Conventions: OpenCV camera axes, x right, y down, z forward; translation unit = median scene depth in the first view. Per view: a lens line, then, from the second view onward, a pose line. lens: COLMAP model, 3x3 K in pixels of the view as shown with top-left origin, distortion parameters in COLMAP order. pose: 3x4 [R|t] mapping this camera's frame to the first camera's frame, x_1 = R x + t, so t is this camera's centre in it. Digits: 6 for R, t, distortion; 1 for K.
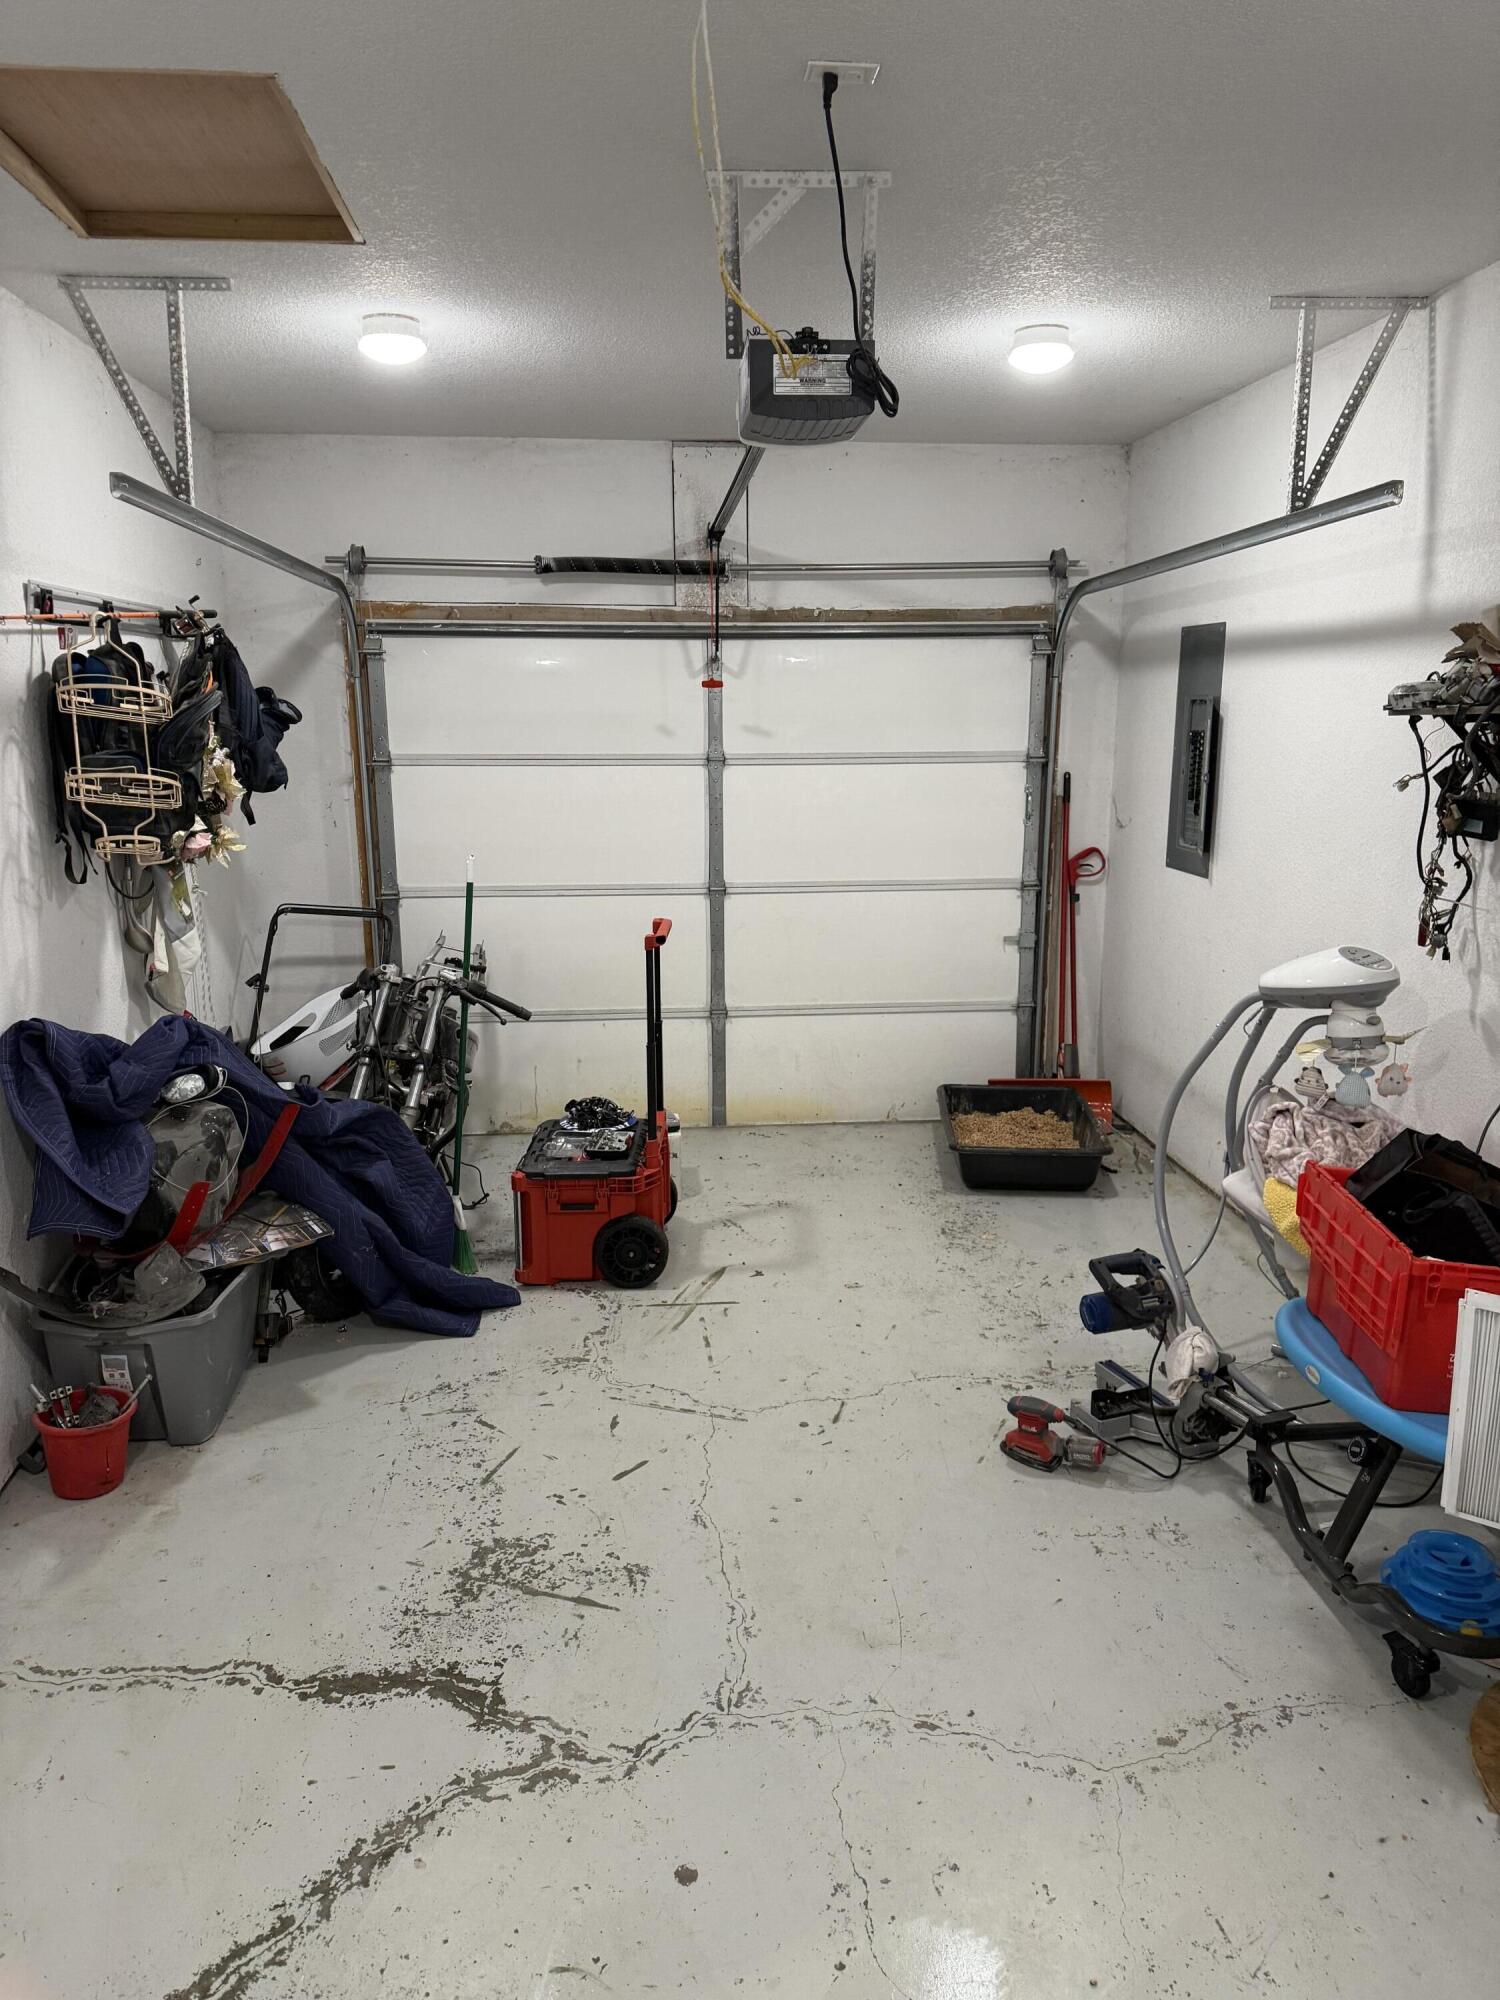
lens RADIAL K [[1407.2, 0, 750.1], [0, 1407.2, 989.2], [0, 0, 1]] dist [0.066951, -0.082600]
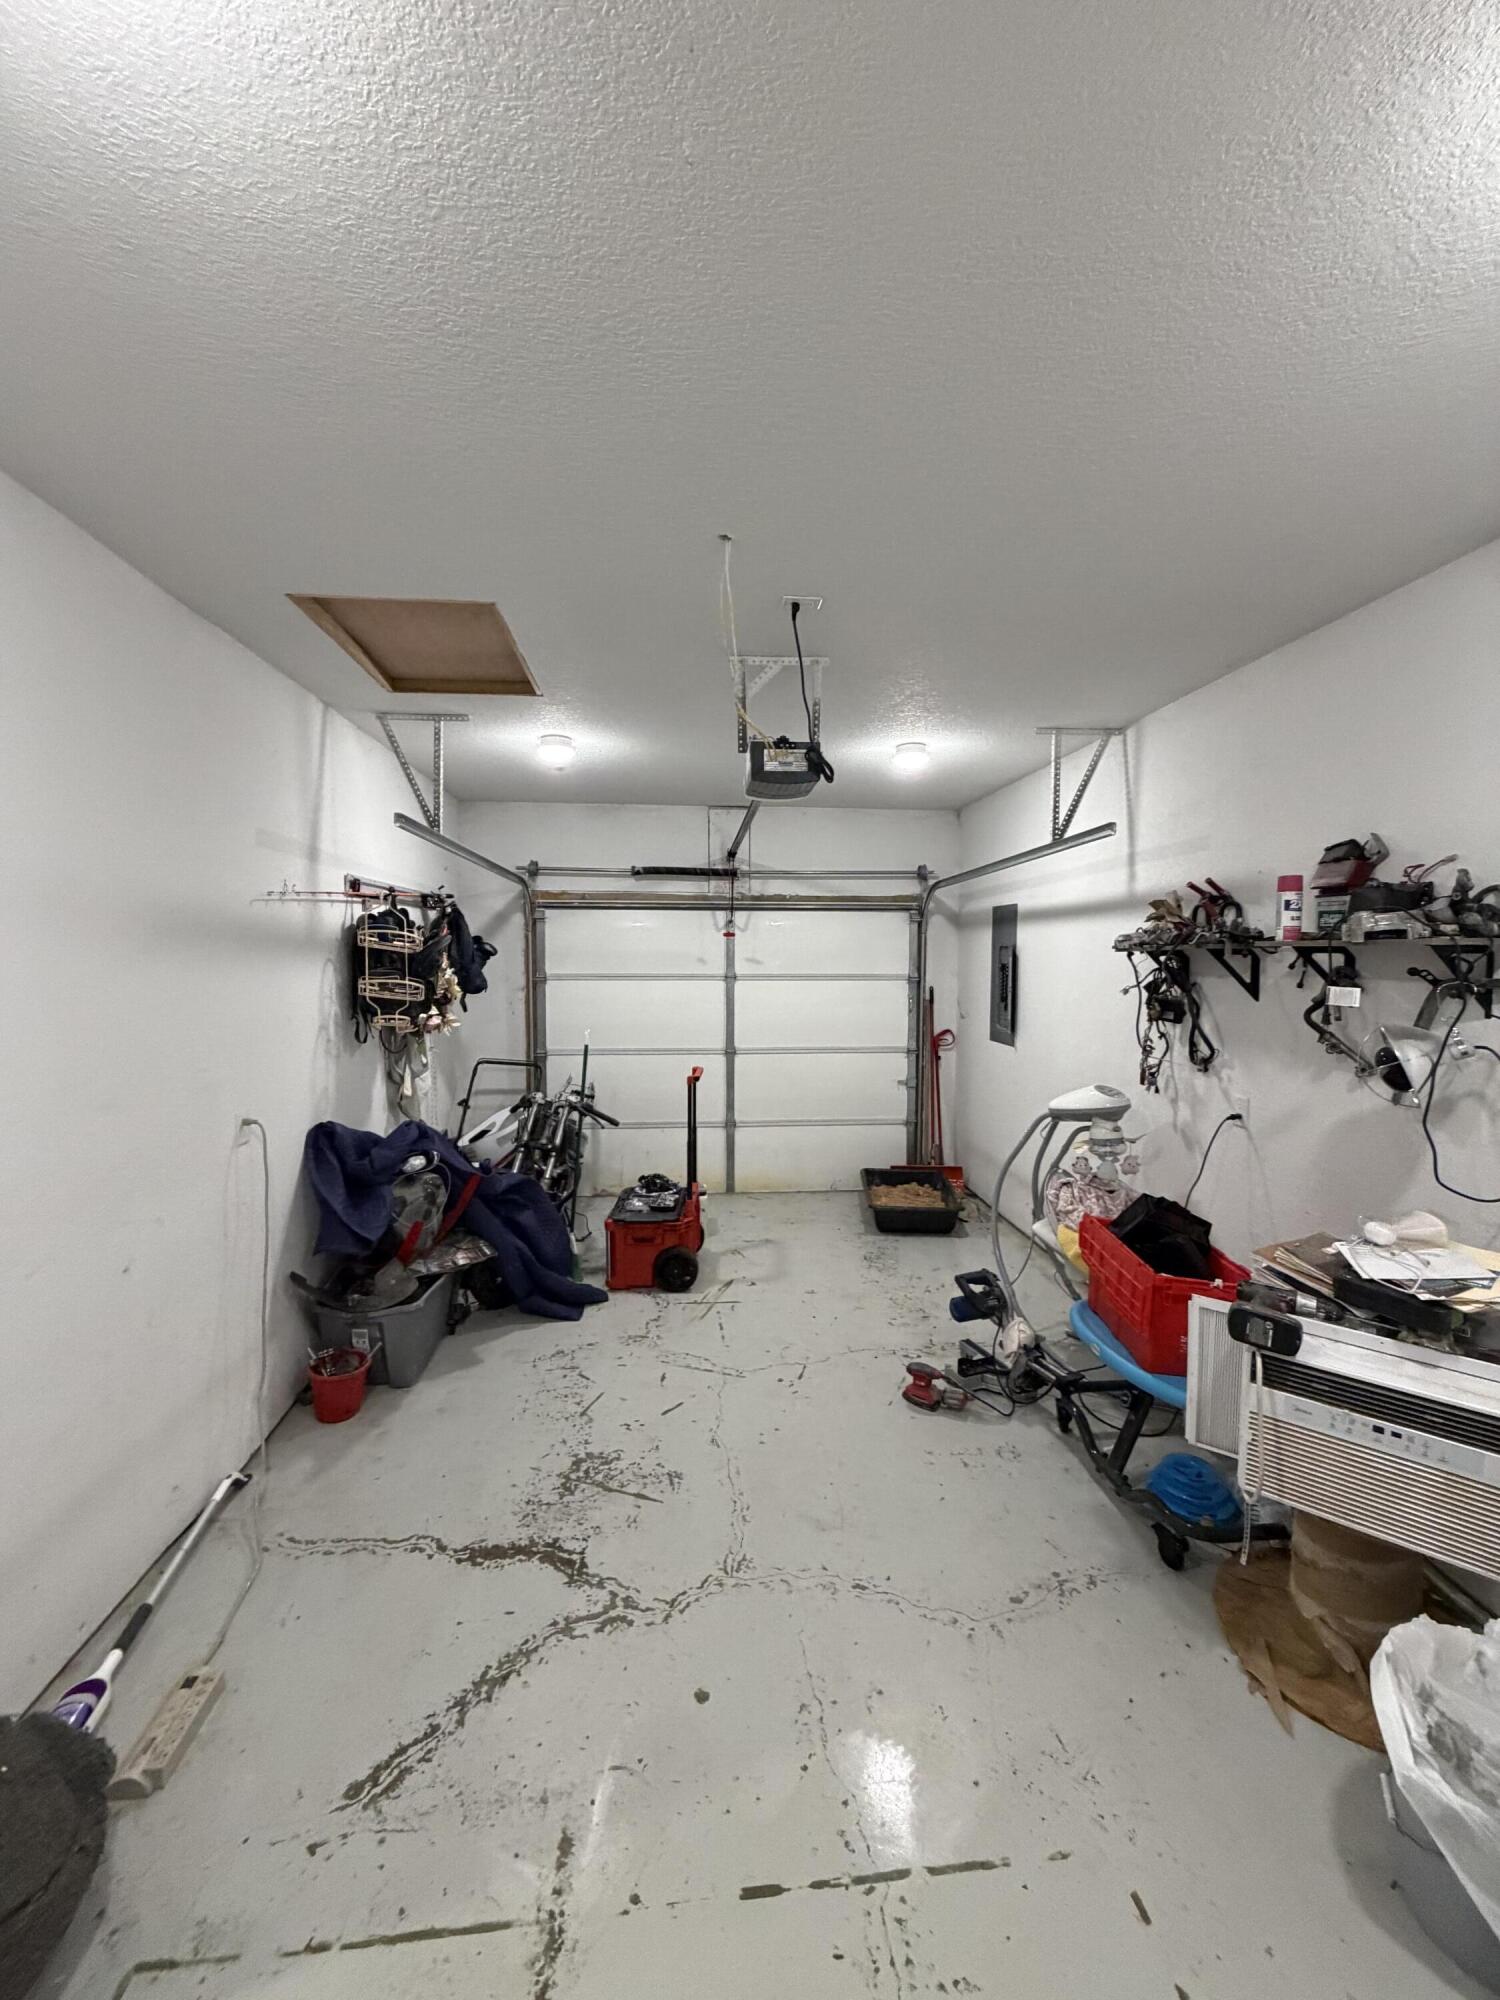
lens RADIAL K [[797.0, 0, 745.9], [0, 797.0, 995.1], [0, 0, 1]] dist [-0.001944, 0.000597]
pose [[0.999958, 0.006717, -0.006225, 0.001211], [-0.007563, 0.988994, -0.147762, 0.007913], [0.005164, 0.147803, 0.989003, 0.036277]]
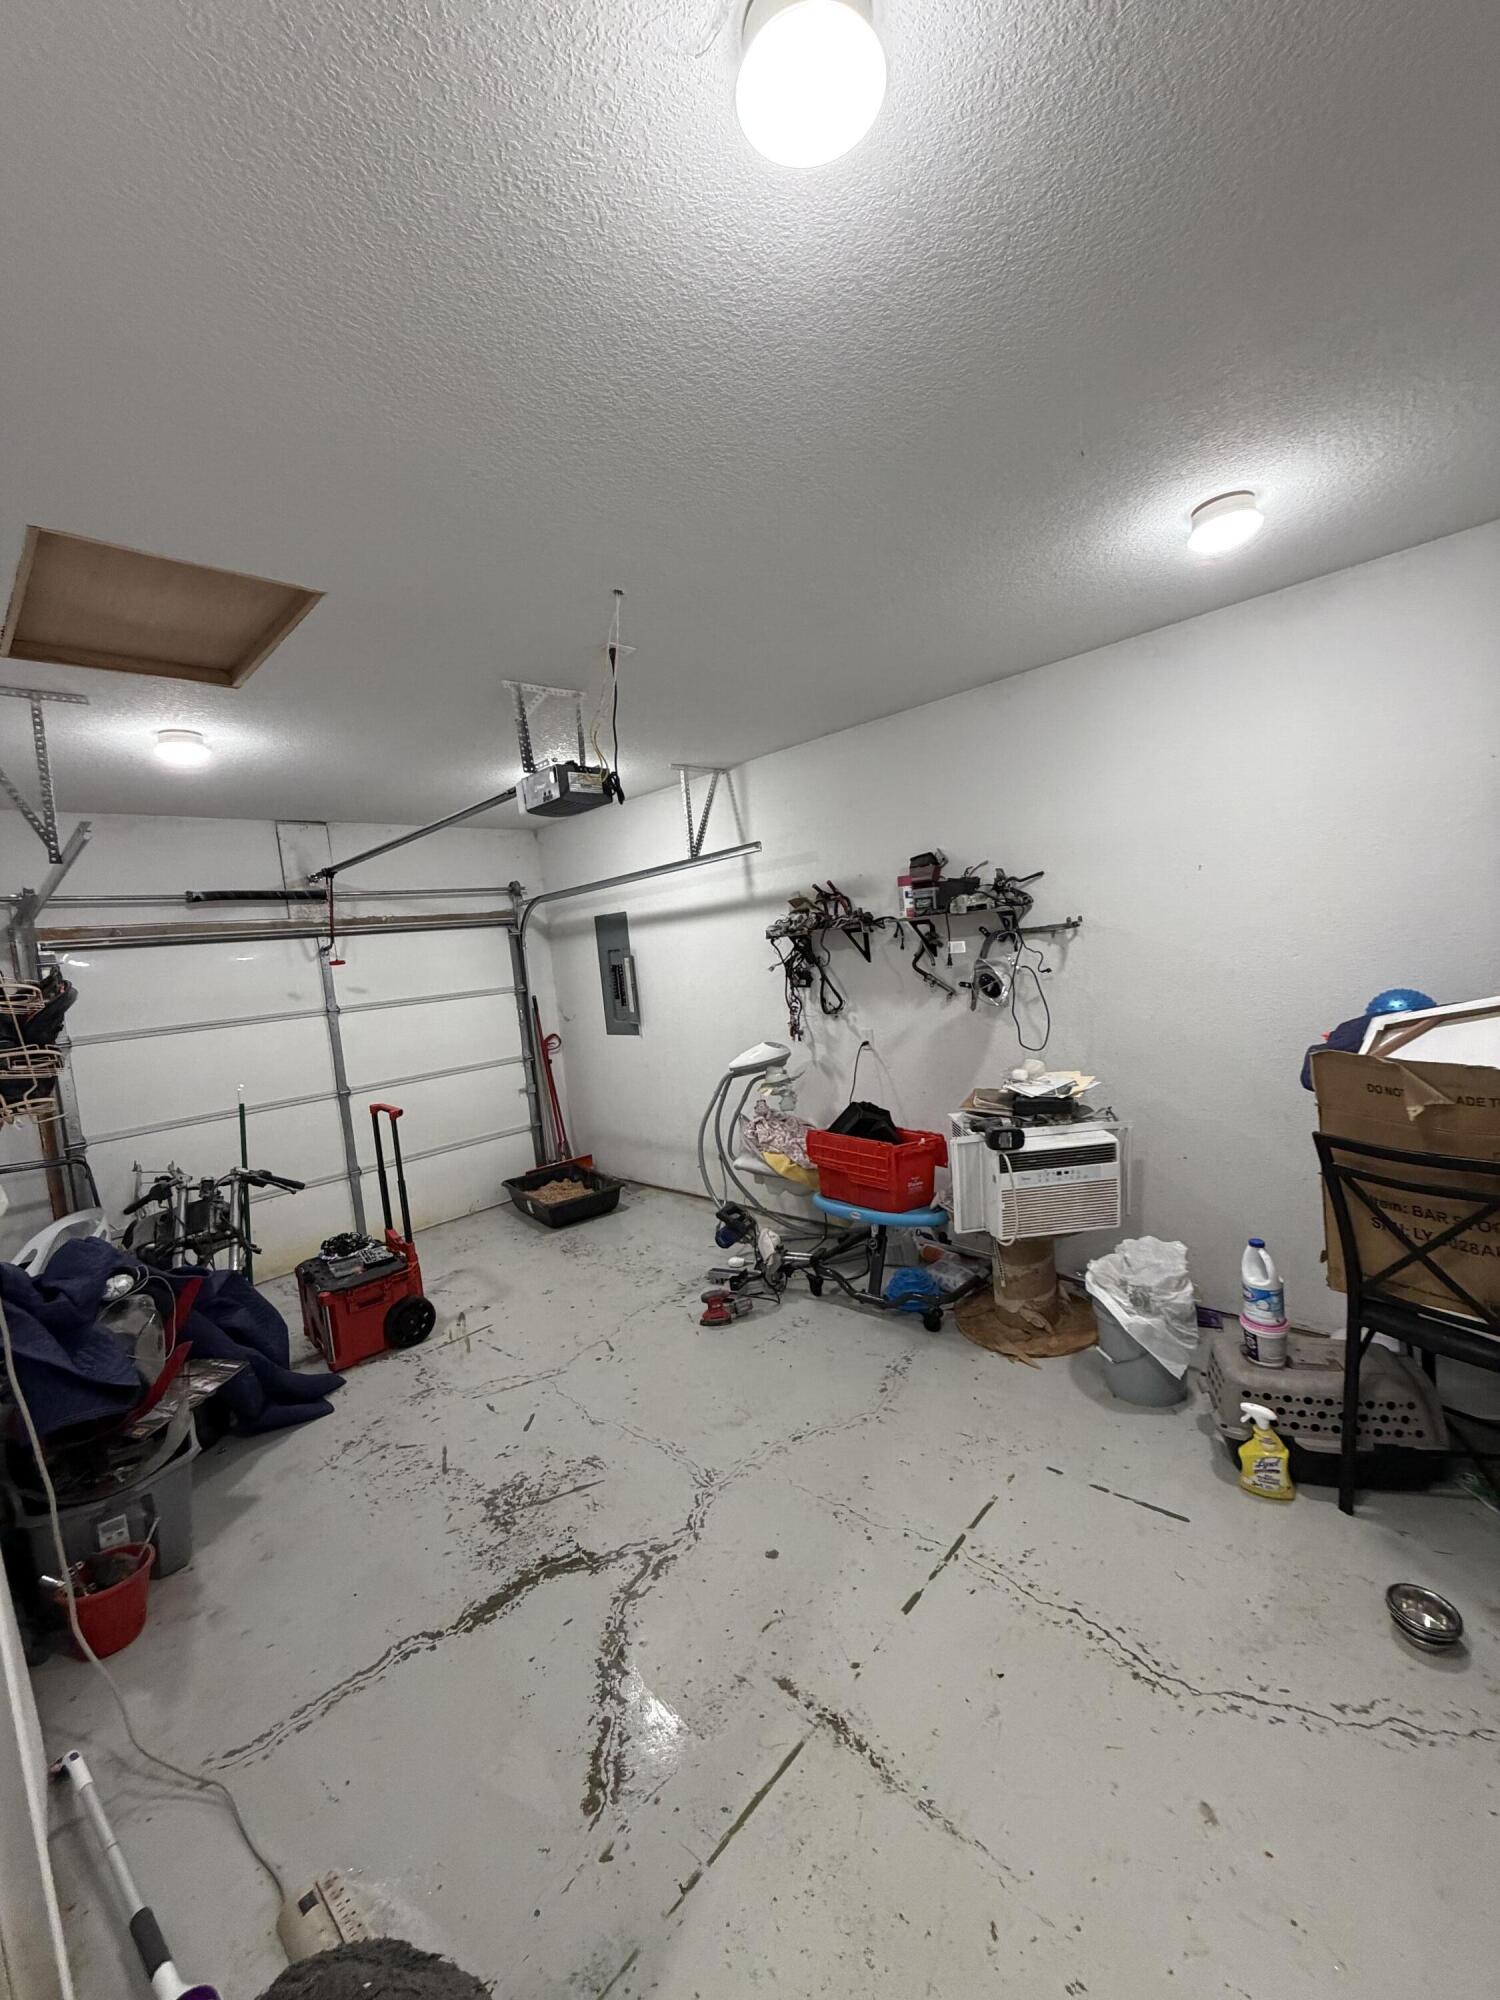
lens RADIAL K [[797.0, 0, 751.6], [0, 797.0, 994.9], [0, 0, 1]] dist [-0.001944, 0.000597]
pose [[0.753298, -0.111776, 0.648111, -0.400619], [0.223183, 0.970421, -0.092041, 0.008446], [-0.618653, 0.213982, 0.755963, 0.056529]]
